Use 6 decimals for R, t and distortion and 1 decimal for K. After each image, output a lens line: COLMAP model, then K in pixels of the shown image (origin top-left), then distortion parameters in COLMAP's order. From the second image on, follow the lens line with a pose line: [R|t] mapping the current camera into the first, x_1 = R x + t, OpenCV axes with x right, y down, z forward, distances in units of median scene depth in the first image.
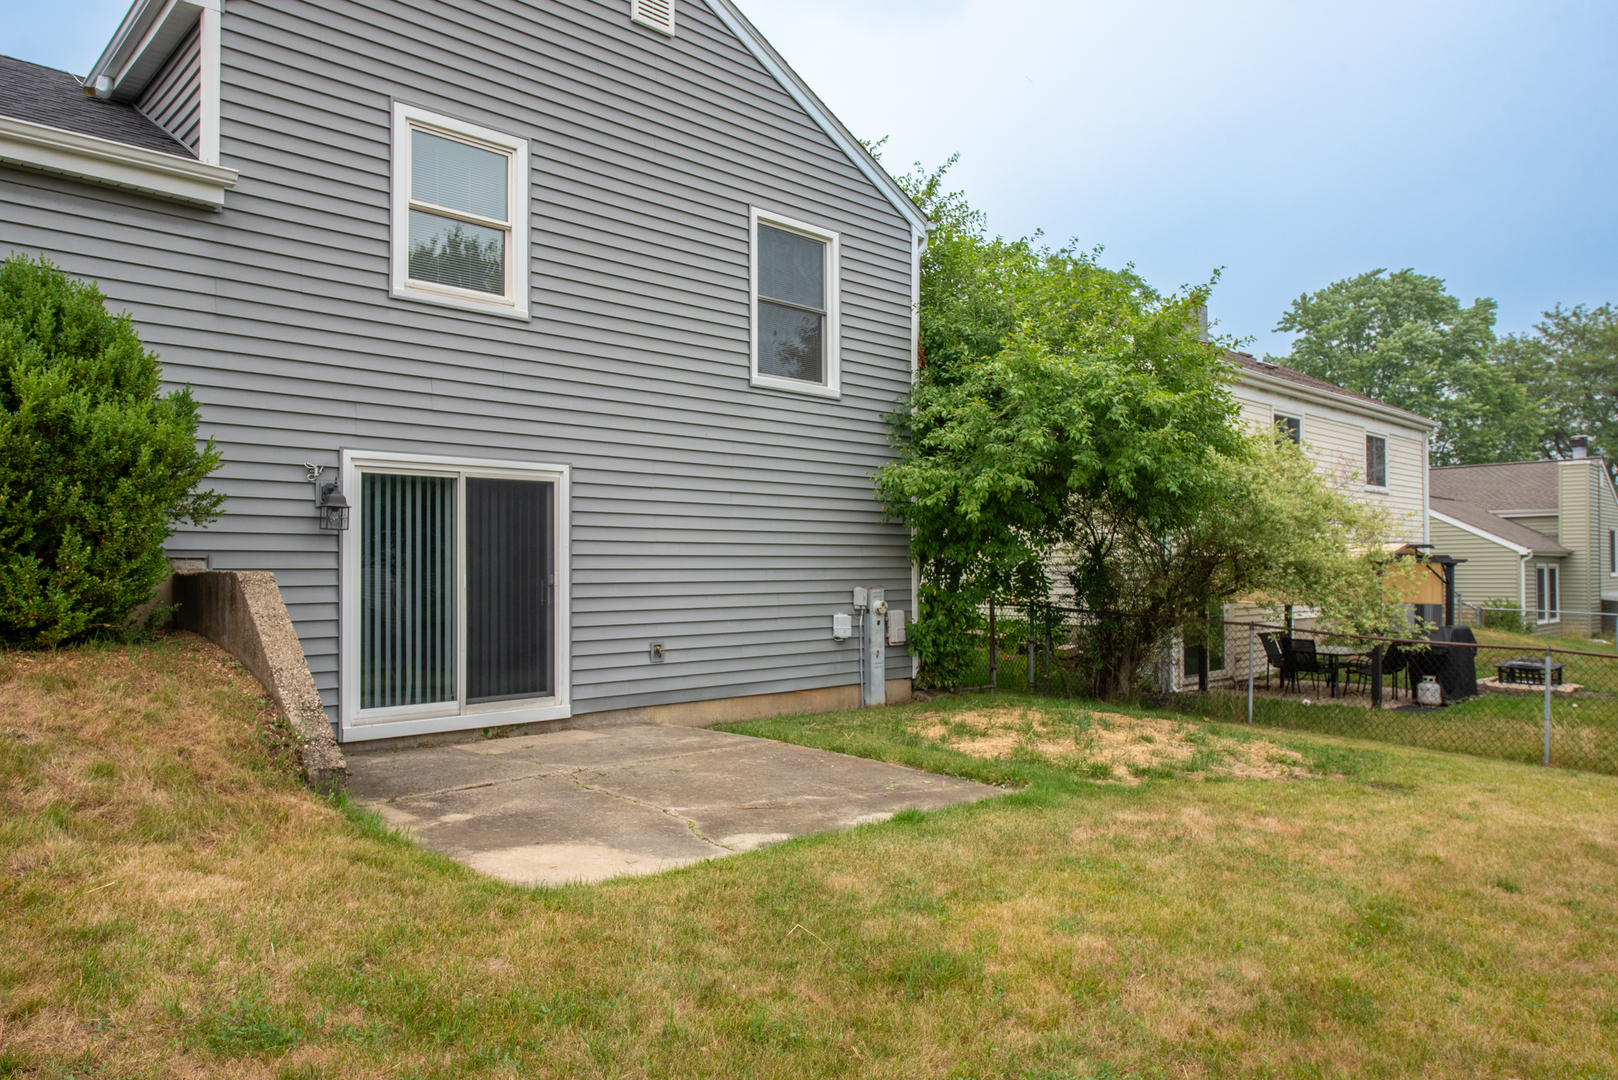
lens RADIAL K [[1060.6, 0, 809.0], [0, 1060.6, 540.0], [0, 0, 1]] dist [-0.001113, -0.001434]
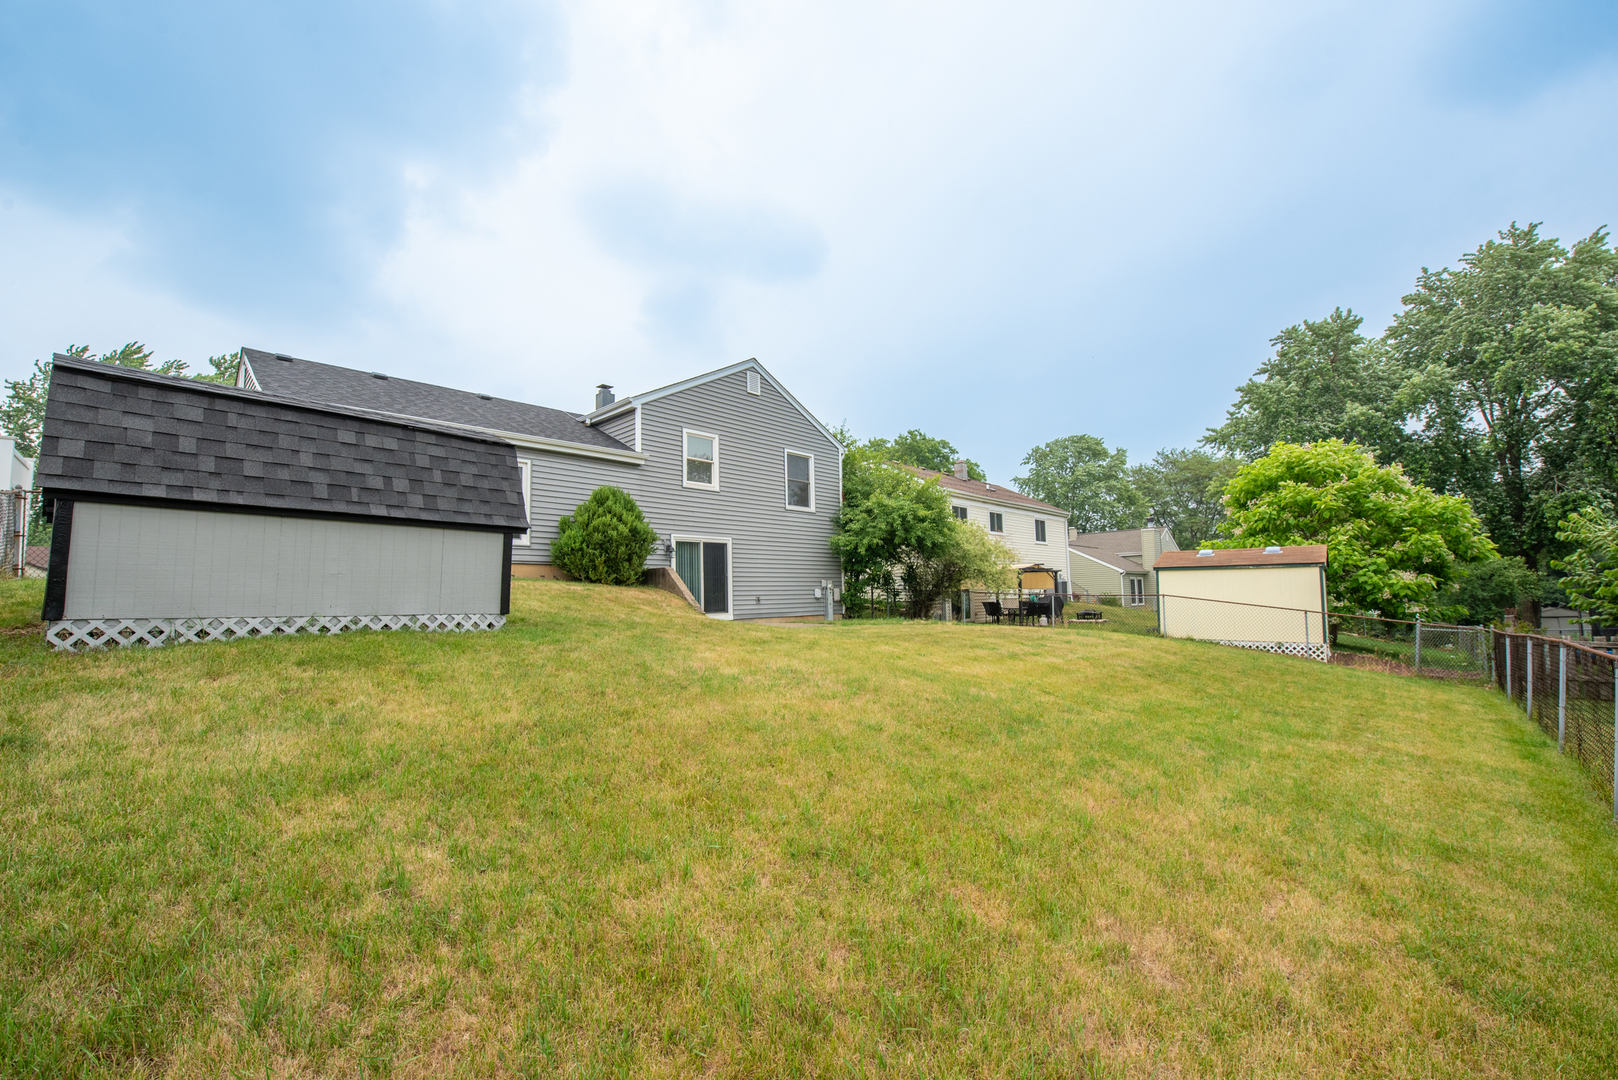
lens RADIAL K [[650.6, 0, 808.1], [0, 650.6, 532.9], [0, 0, 1]] dist [0.001001, -0.004019]
pose [[0.998485, -0.013471, 0.053359, -0.082659], [0.017412, 0.997099, -0.074097, 0.047415], [-0.052206, 0.074914, 0.995823, -0.715525]]
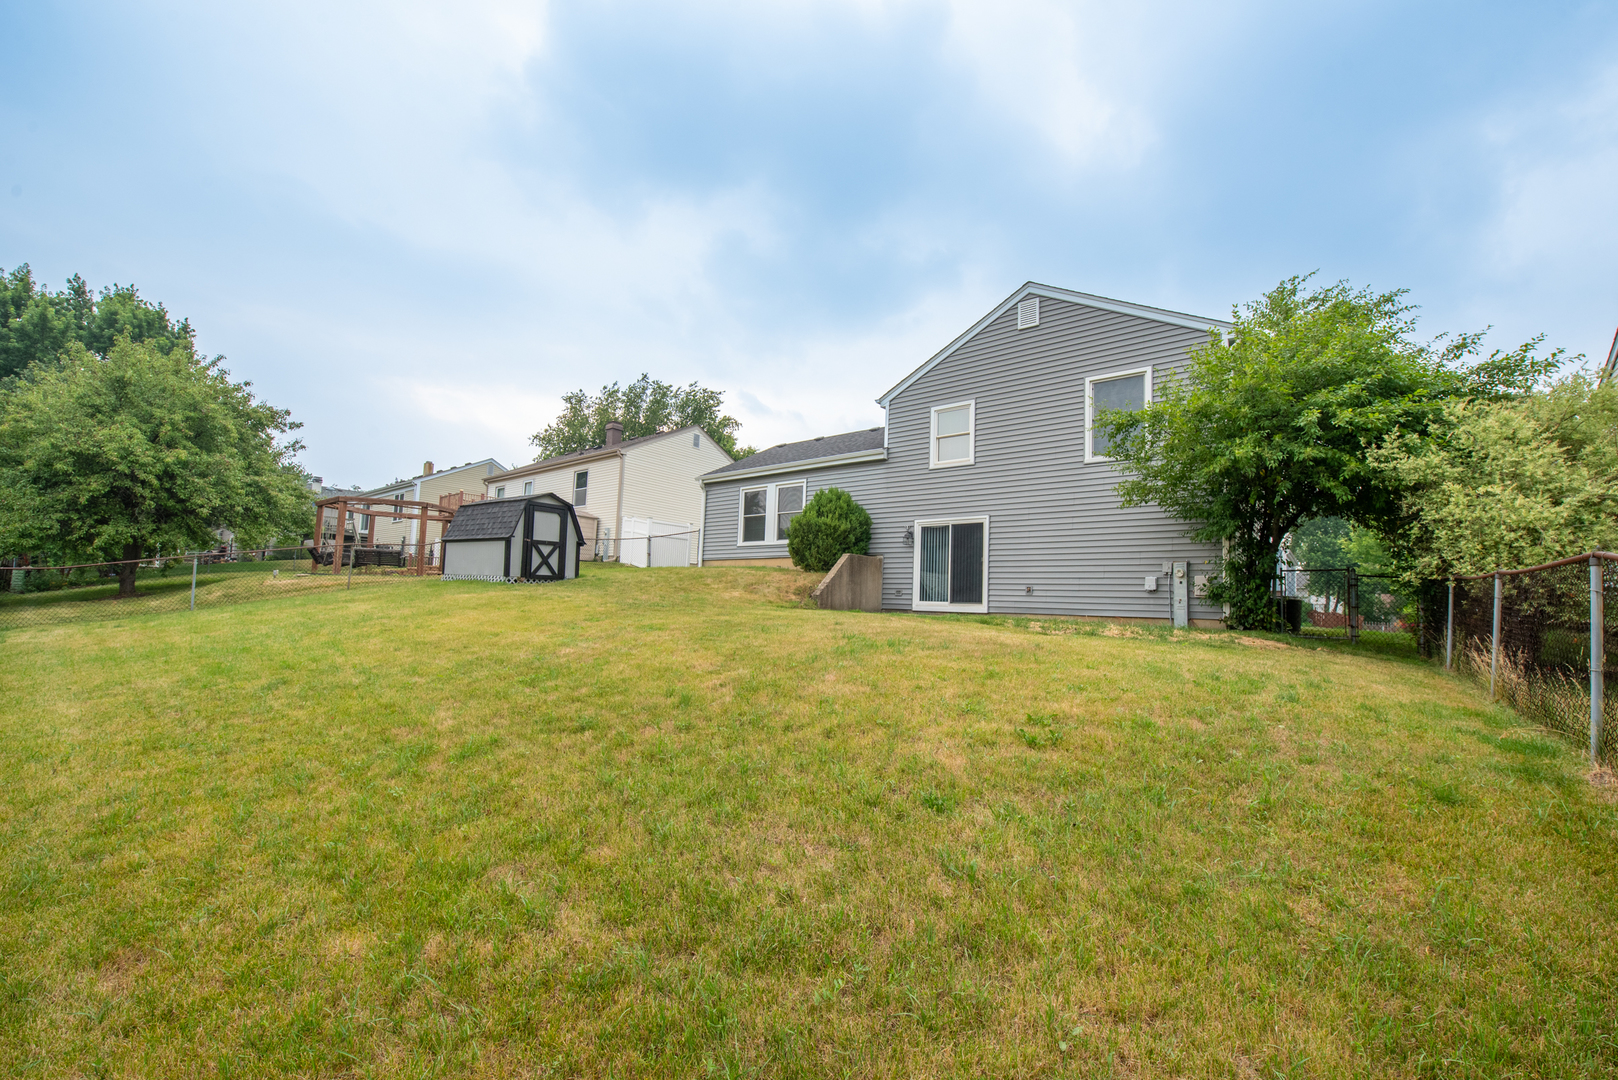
lens RADIAL K [[649.4, 0, 809.0], [0, 649.4, 540.0], [0, 0, 1]] dist [-0.000521, -0.000067]
pose [[0.128782, -0.095512, -0.987063, 1.011428], [-0.010140, 0.995172, -0.097620, 0.118123], [0.991621, 0.022581, 0.127192, 0.291988]]
